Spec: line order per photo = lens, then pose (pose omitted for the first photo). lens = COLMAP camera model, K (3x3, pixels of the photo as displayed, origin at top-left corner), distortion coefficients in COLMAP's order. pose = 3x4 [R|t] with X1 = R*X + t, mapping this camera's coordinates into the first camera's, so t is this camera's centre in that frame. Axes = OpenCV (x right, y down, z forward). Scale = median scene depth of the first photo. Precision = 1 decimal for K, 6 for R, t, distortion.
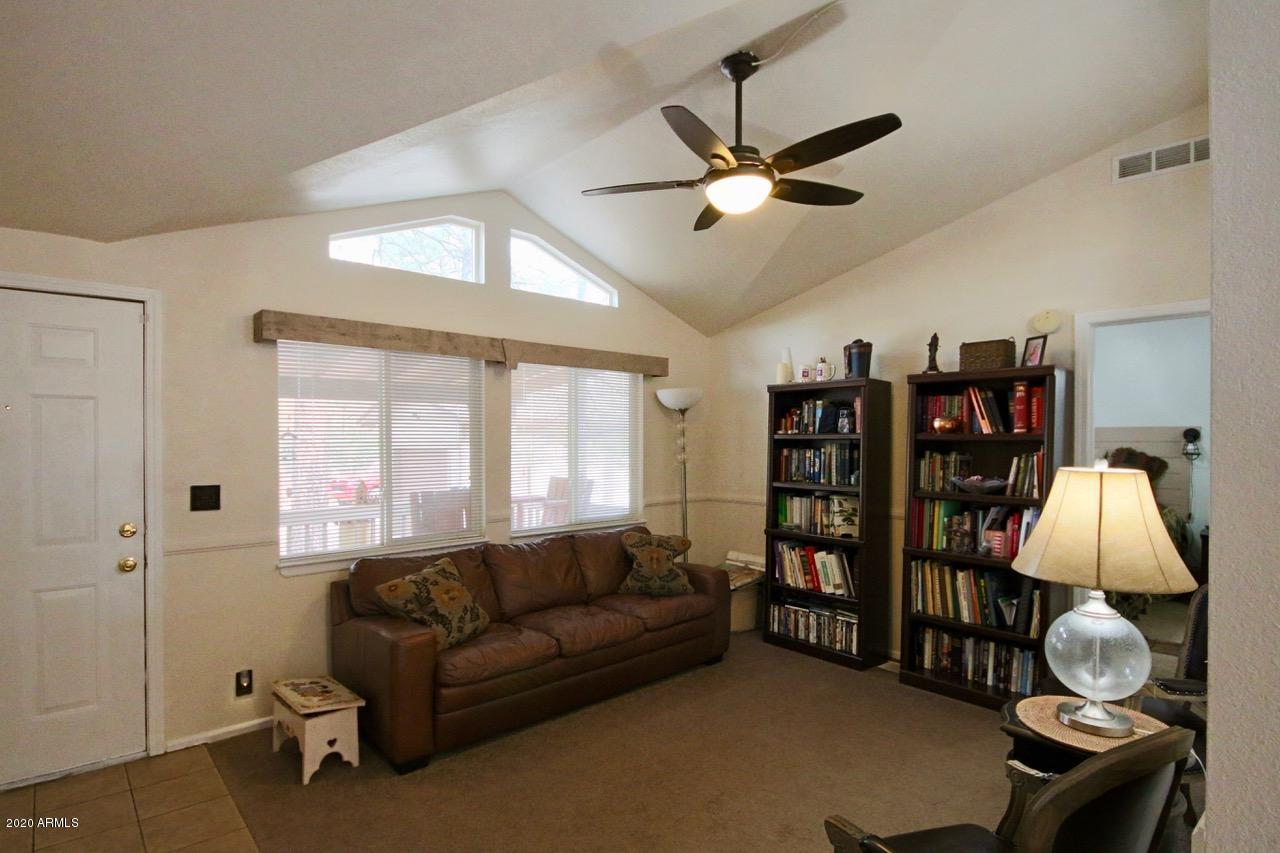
lens RADIAL K [[637.9, 0, 637.6], [0, 637.9, 440.9], [0, 0, 1]] dist [0.045499, -0.038965]
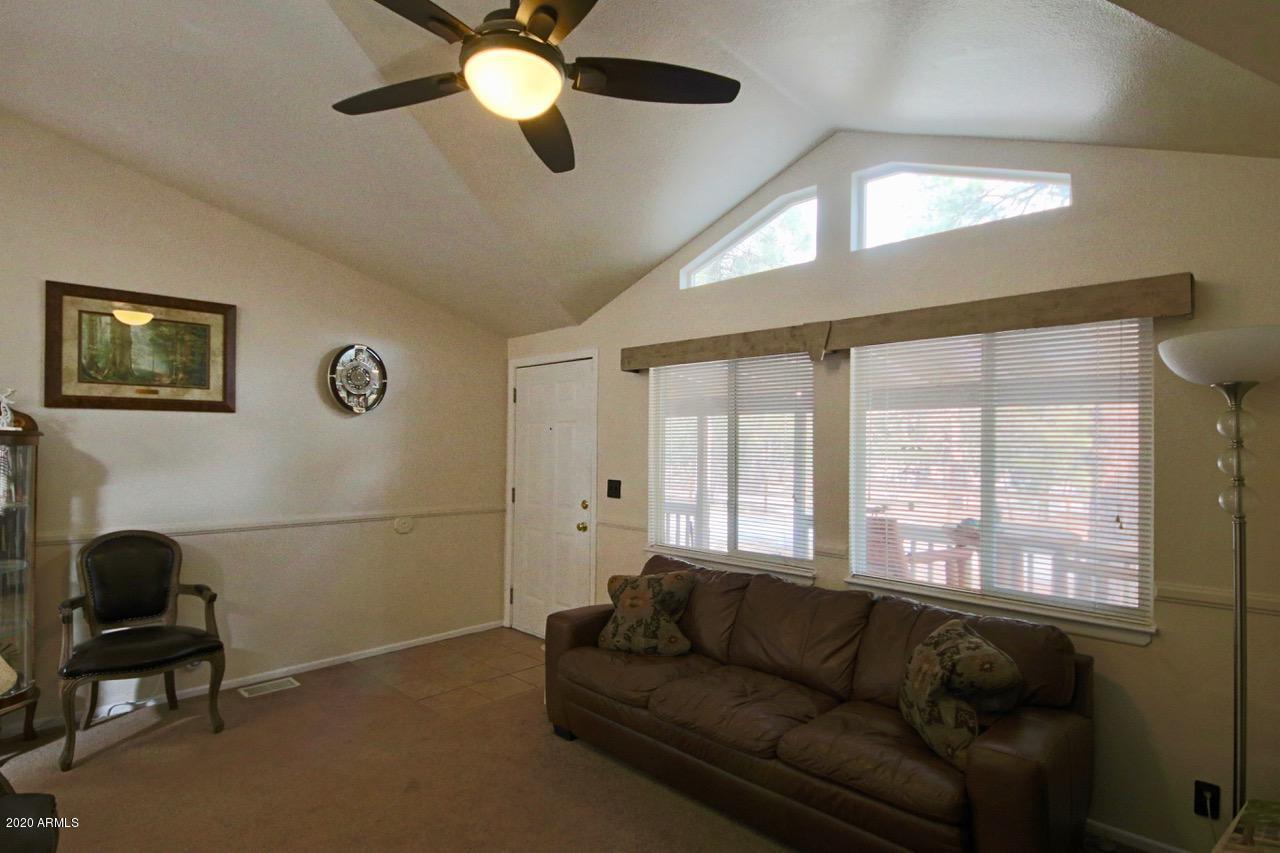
lens RADIAL K [[637.9, 0, 637.6], [0, 637.9, 440.9], [0, 0, 1]] dist [0.045499, -0.038965]
pose [[0.091744, -0.005864, -0.995765, 0.566730], [-0.014304, 0.999872, -0.007206, -0.005531], [0.995680, 0.014905, 0.091648, 0.720506]]
